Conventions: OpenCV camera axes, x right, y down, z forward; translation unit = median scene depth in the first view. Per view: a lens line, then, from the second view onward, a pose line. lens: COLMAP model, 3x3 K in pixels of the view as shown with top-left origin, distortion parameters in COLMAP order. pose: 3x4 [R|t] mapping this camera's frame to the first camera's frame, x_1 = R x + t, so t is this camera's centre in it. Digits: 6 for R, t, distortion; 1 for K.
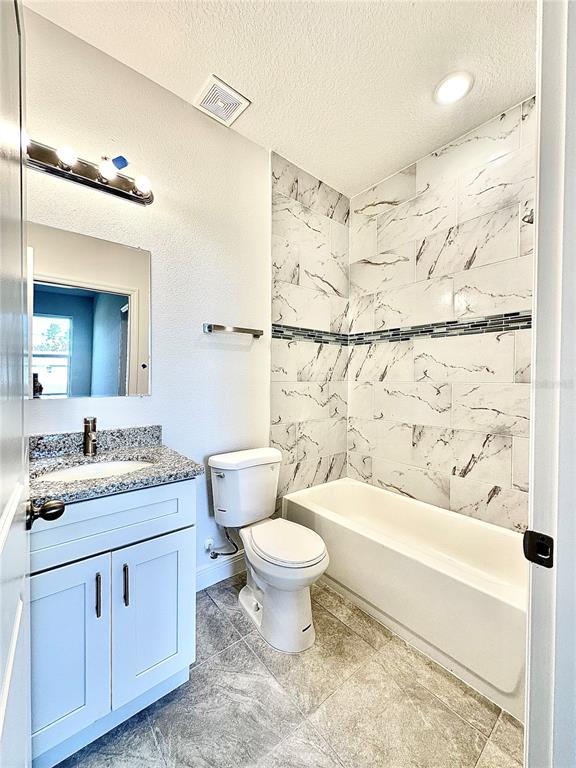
lens RADIAL K [[306.5, 0, 285.6], [0, 306.5, 383.9], [0, 0, 1]] dist [0.000426, -0.000011]
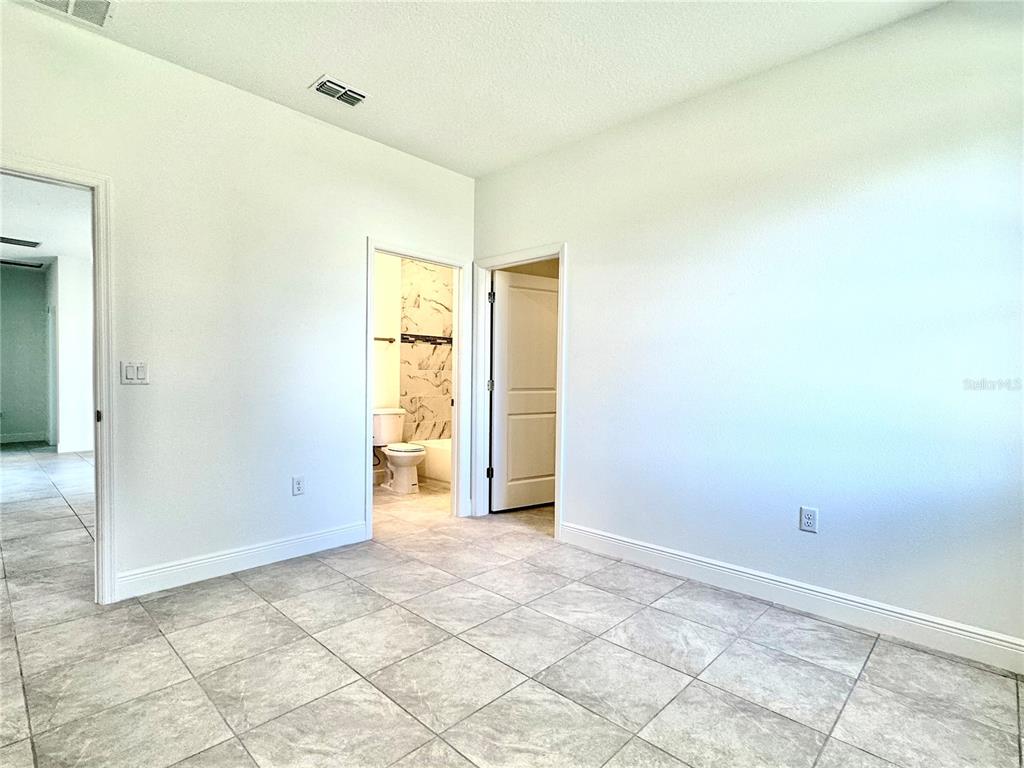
lens RADIAL K [[521.3, 0, 514.3], [0, 521.3, 384.4], [0, 0, 1]] dist [-0.001130, -0.000048]
pose [[0.991259, 0.003702, 0.131877, 0.177331], [-0.001696, 0.999881, -0.015319, 0.108639], [-0.131918, 0.014961, 0.991148, -1.720746]]
